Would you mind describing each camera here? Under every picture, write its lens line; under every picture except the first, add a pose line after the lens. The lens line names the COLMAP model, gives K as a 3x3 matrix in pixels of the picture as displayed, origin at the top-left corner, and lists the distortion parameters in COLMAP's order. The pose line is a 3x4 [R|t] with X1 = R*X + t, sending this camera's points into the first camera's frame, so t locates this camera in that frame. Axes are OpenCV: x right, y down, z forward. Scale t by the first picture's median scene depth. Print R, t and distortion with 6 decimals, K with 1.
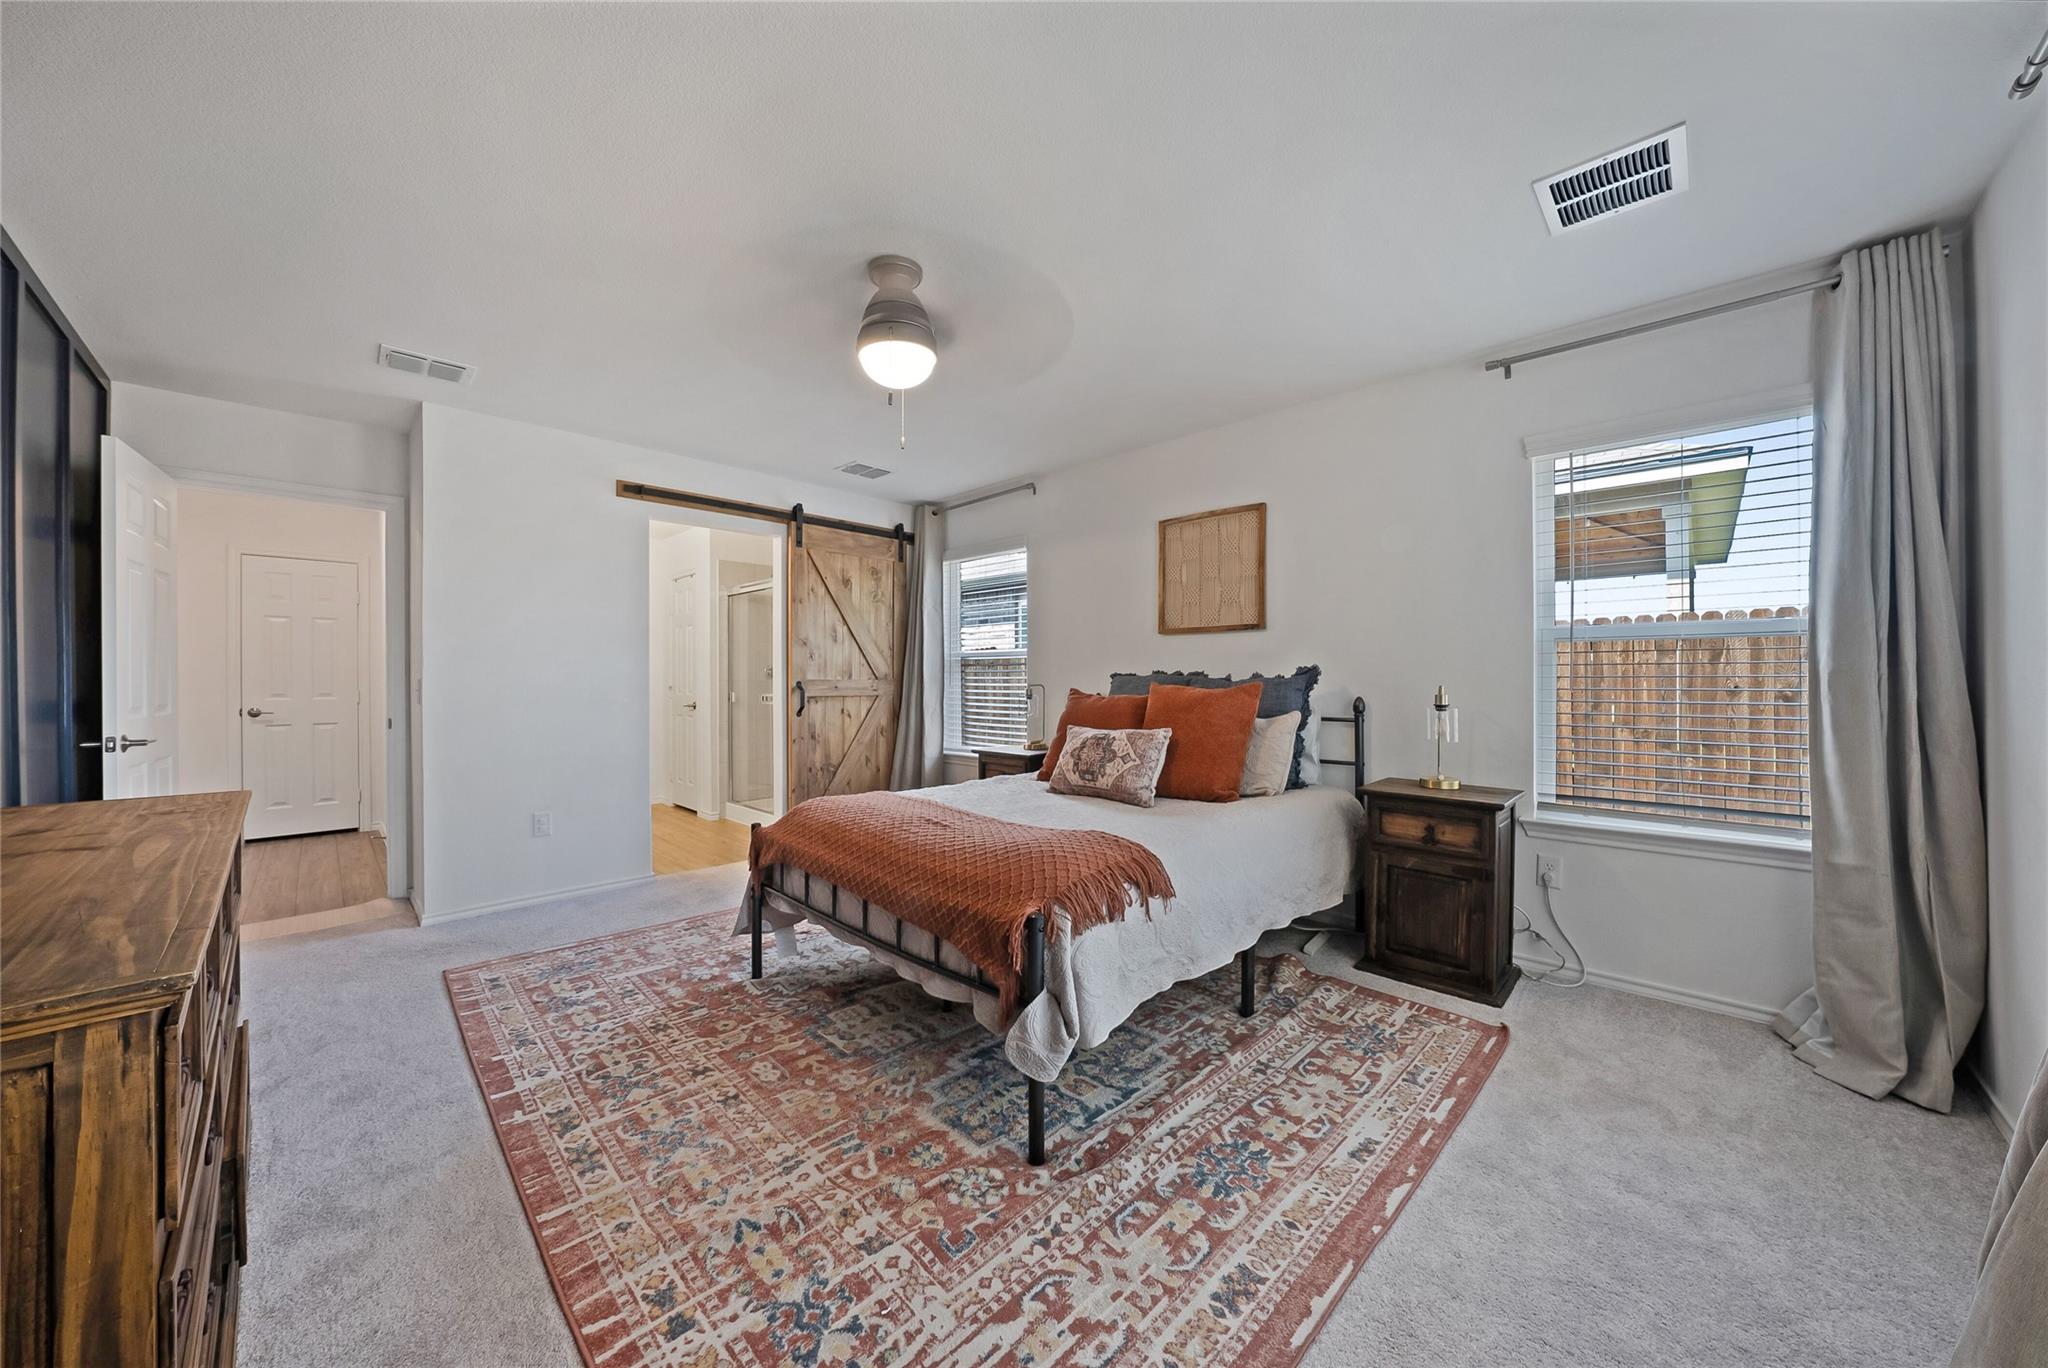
lens RADIAL K [[715.6, 0, 1023.4], [0, 715.6, 676.2], [0, 0, 1]] dist [-0.012342, 0.000582]
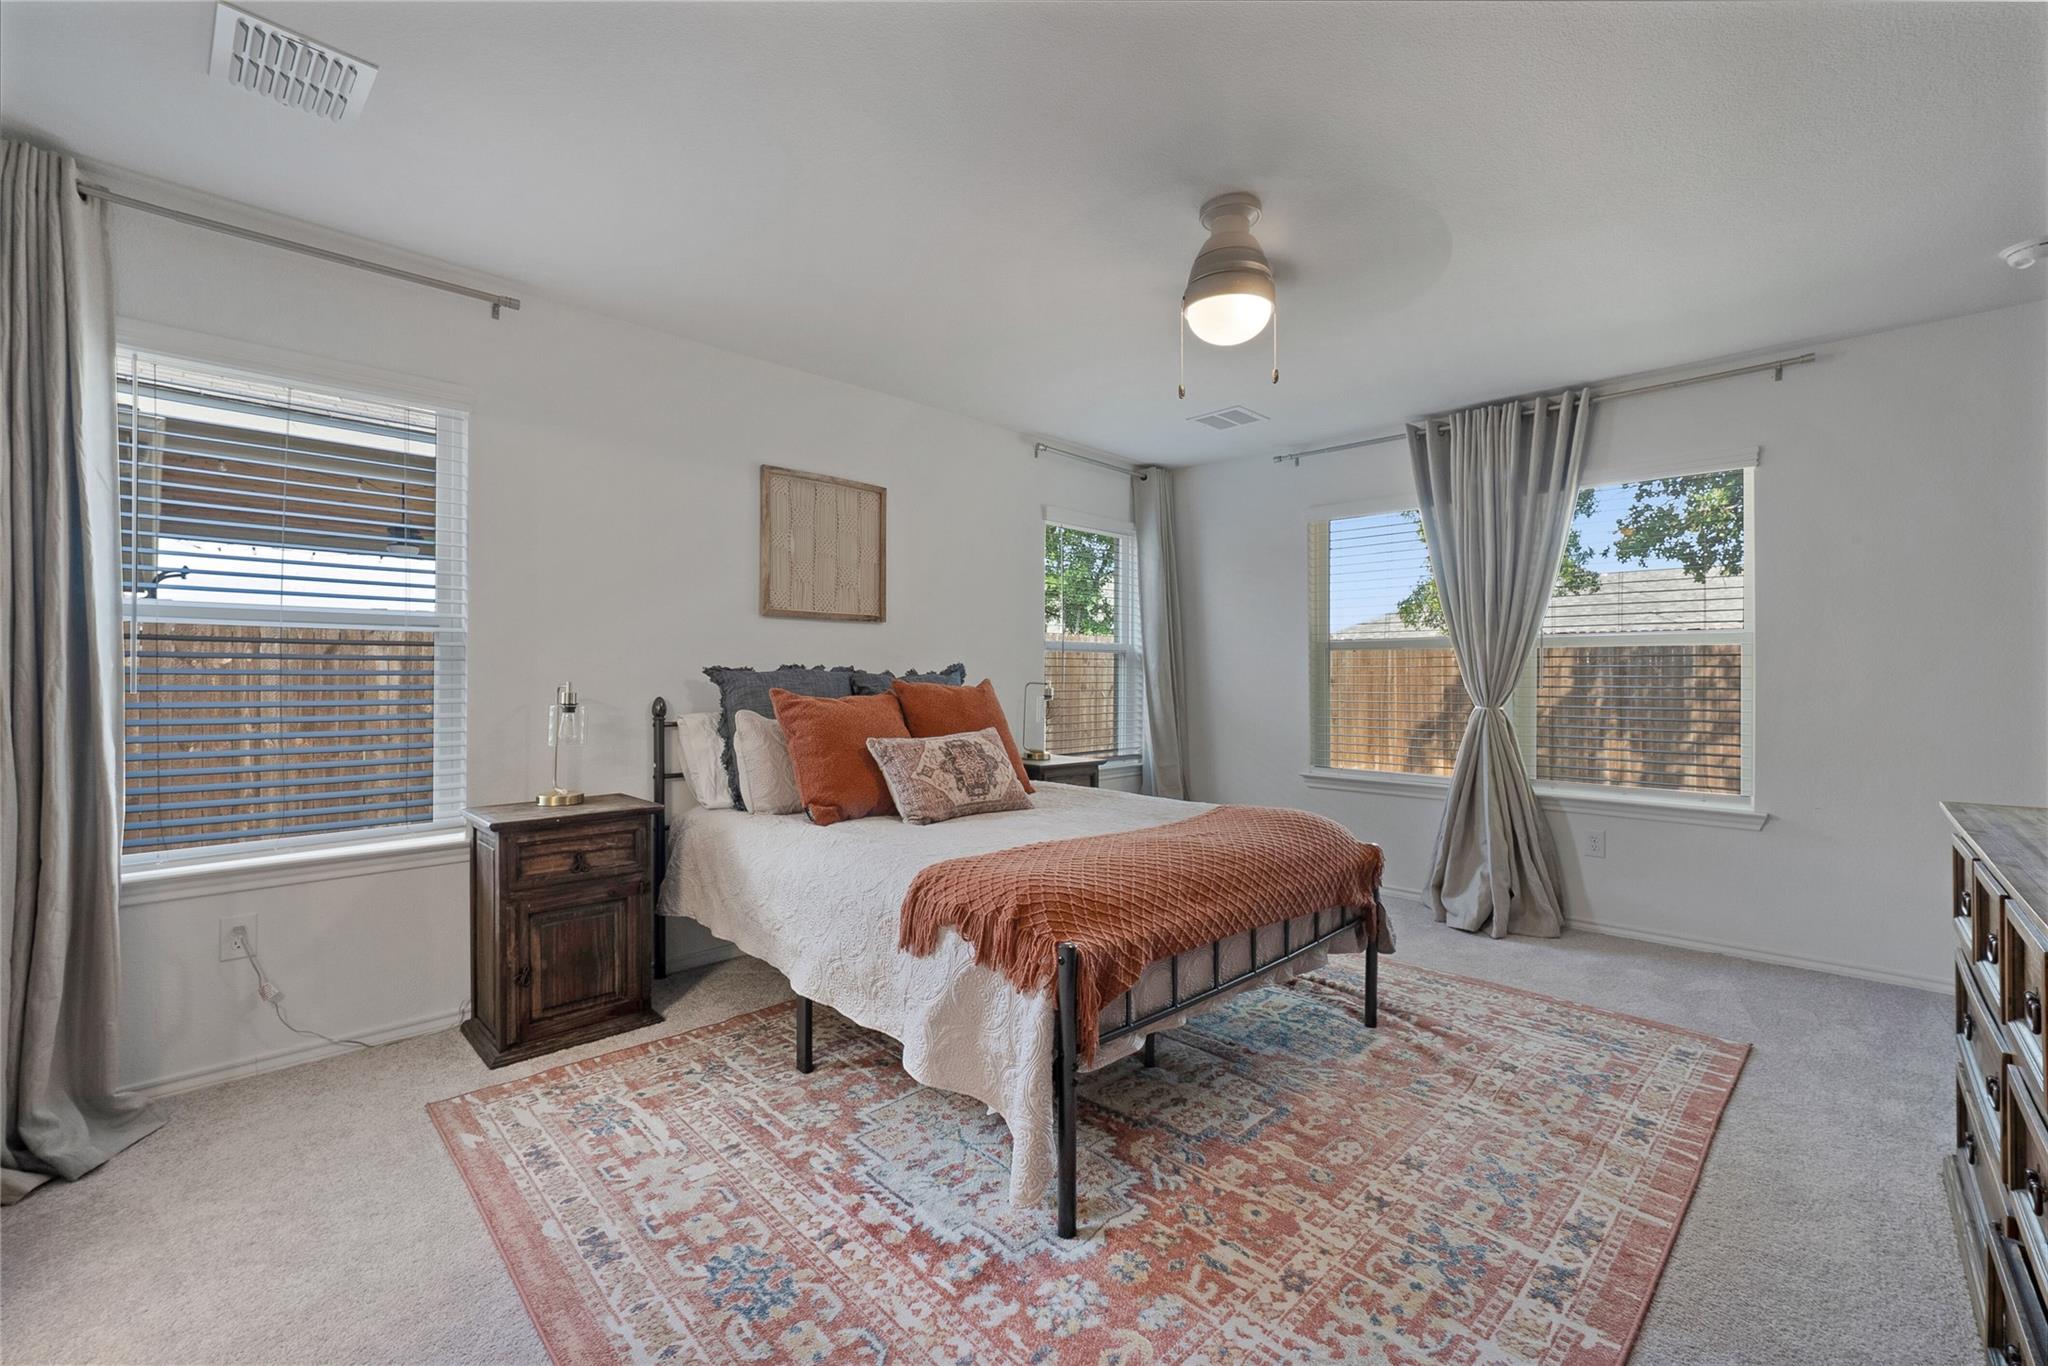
lens RADIAL K [[864.8, 0, 1035.0], [0, 864.8, 679.4], [0, 0, 1]] dist [-0.014749, 0.001930]
pose [[-0.006365, 0.000769, 0.999979, -1.072437], [0.000293, 1.000000, -0.000767, 0.012230], [-0.999980, 0.000288, -0.006365, 1.087744]]
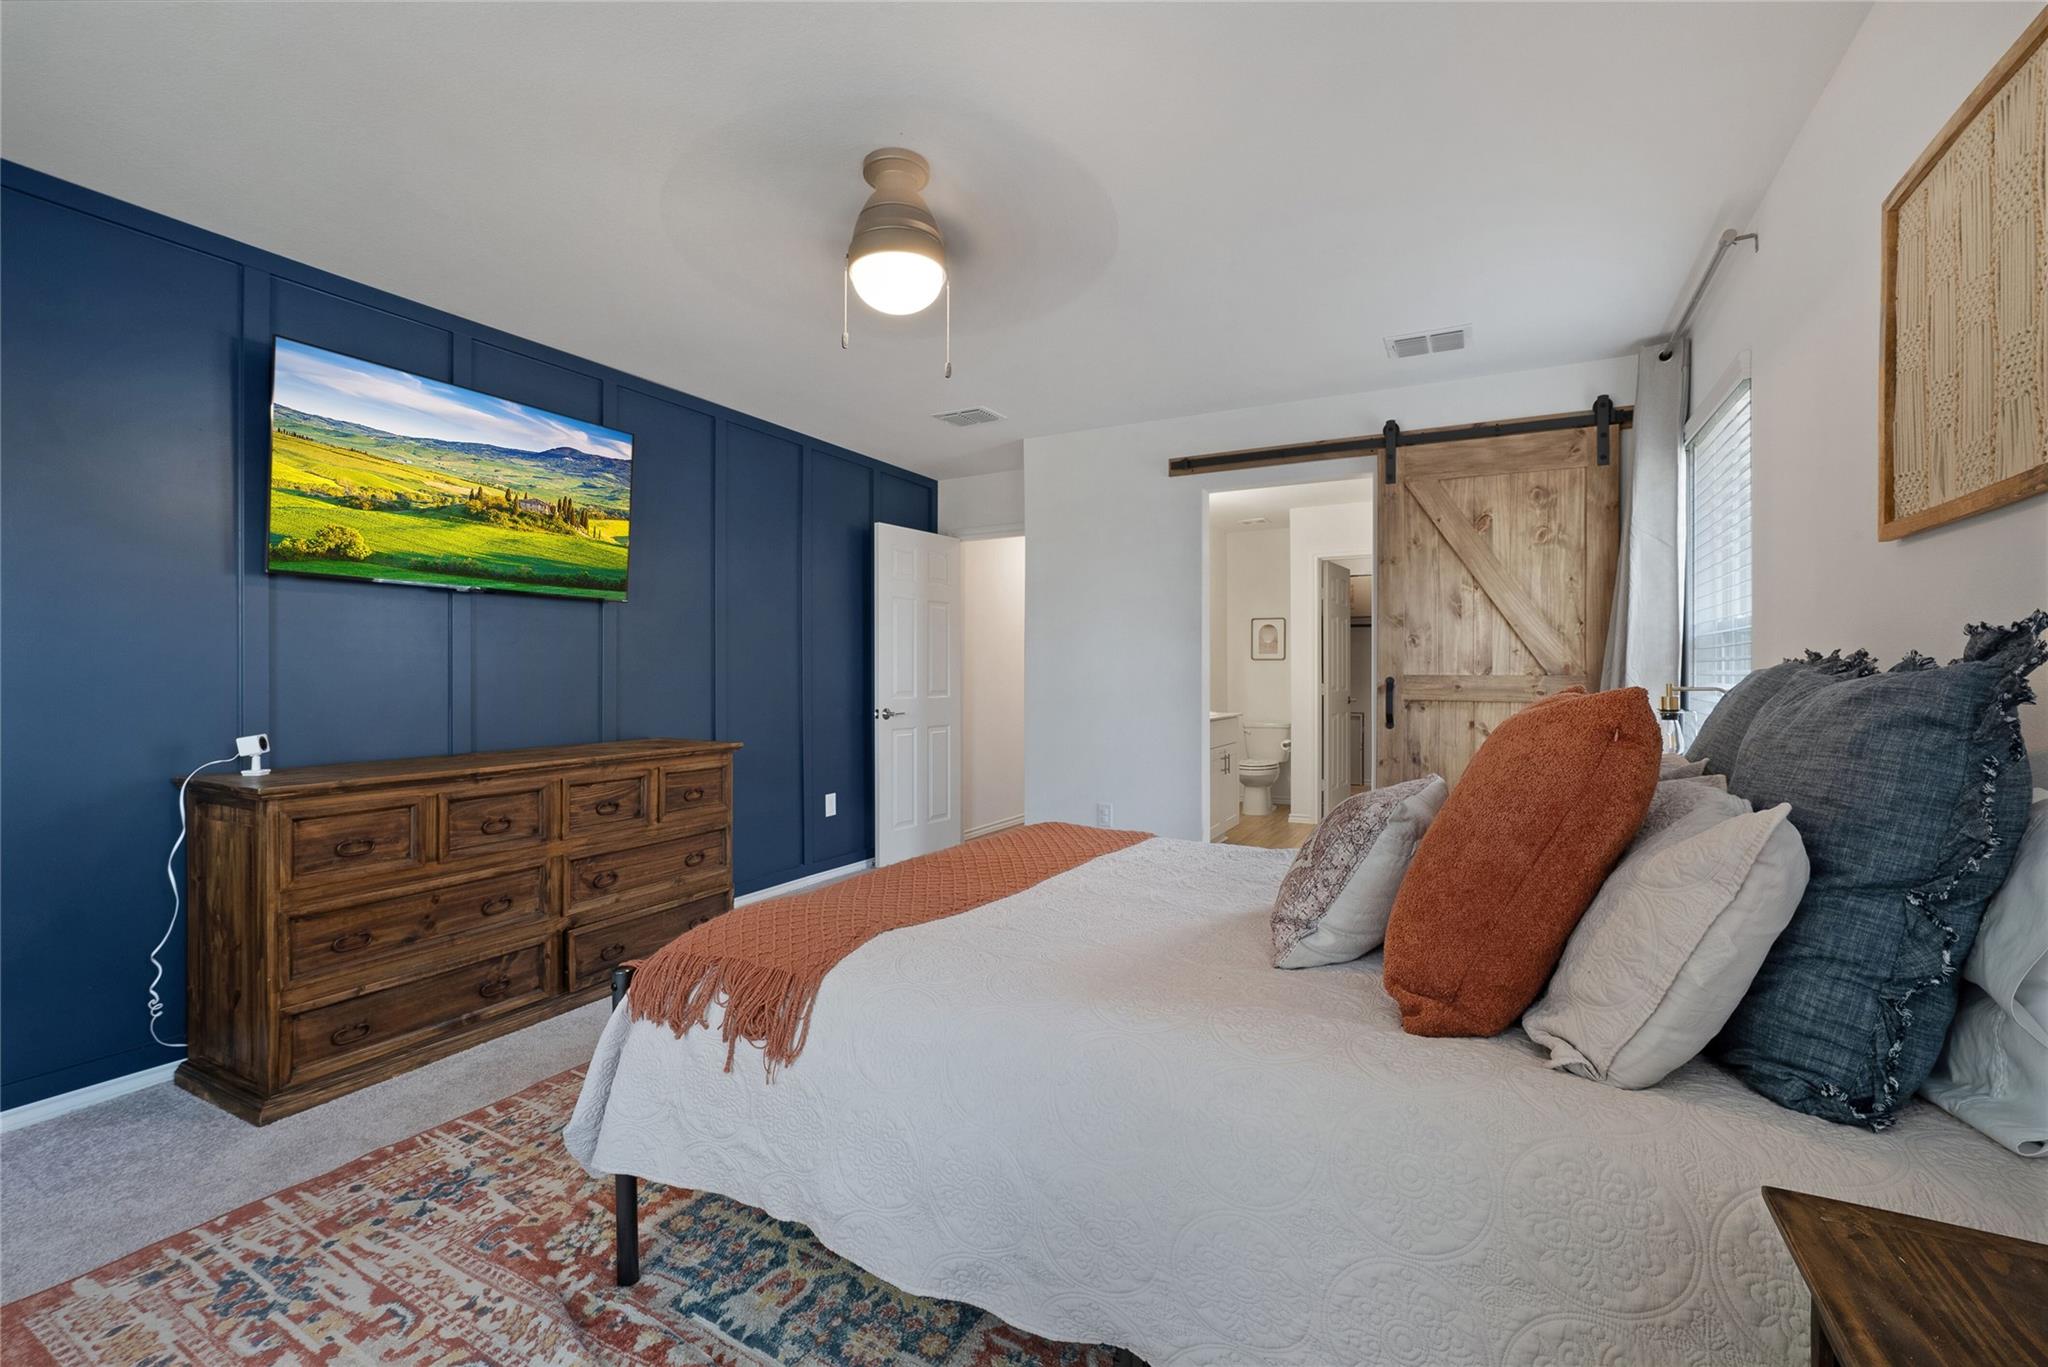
lens RADIAL K [[864.8, 0, 1026.4], [0, 864.8, 679.4], [0, 0, 1]] dist [-0.014749, 0.001930]
pose [[0.282658, 0.005308, -0.959206, 0.692798], [0.001449, 0.999981, 0.005960, 0.006028], [0.959220, -0.003075, 0.282645, 0.762132]]
